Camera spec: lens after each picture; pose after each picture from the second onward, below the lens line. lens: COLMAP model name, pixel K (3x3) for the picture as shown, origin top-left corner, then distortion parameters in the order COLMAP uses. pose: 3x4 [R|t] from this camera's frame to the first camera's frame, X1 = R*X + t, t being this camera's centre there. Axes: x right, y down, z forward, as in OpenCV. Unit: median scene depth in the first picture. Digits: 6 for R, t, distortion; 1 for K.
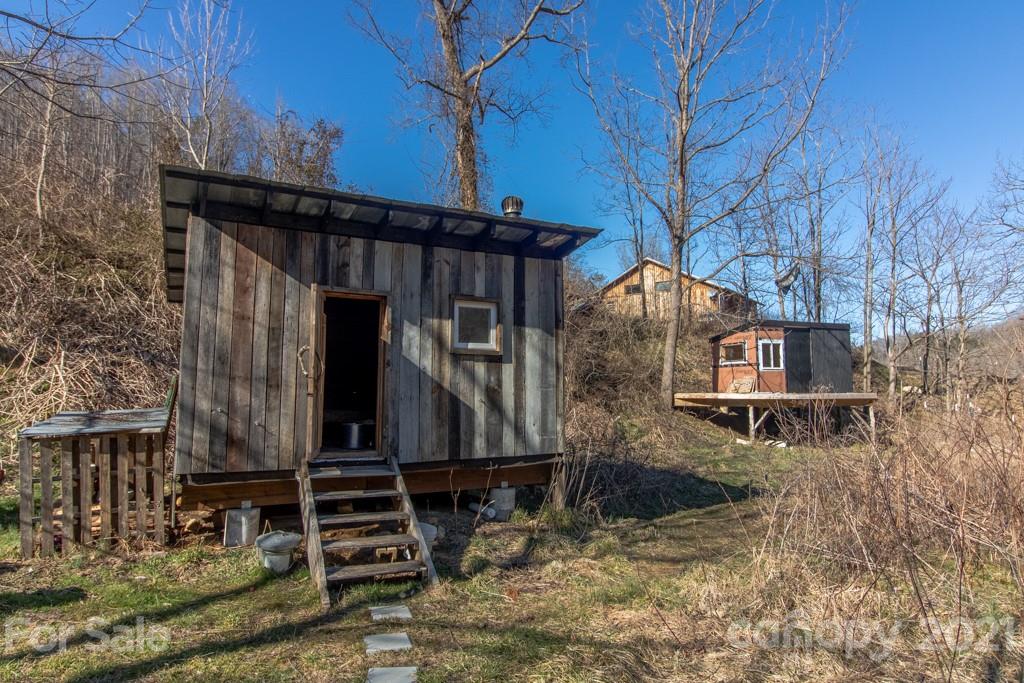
lens RADIAL K [[621.7, 0, 512.0], [0, 621.7, 341.5], [0, 0, 1]] dist [0.000340, 0.000314]
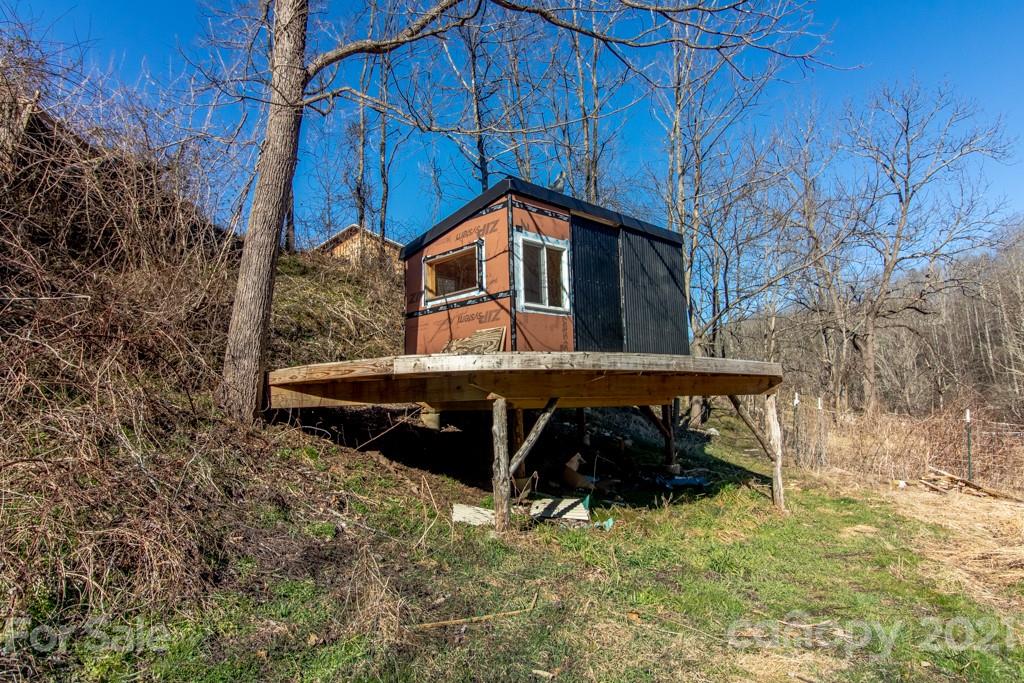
lens RADIAL K [[621.7, 0, 512.0], [0, 621.7, 341.5], [0, 0, 1]] dist [0.000340, 0.000314]
pose [[0.913722, 0.023892, 0.405636, 0.241734], [-0.009166, 0.999228, -0.038207, 0.079325], [-0.406235, 0.031193, 0.913236, 0.653531]]
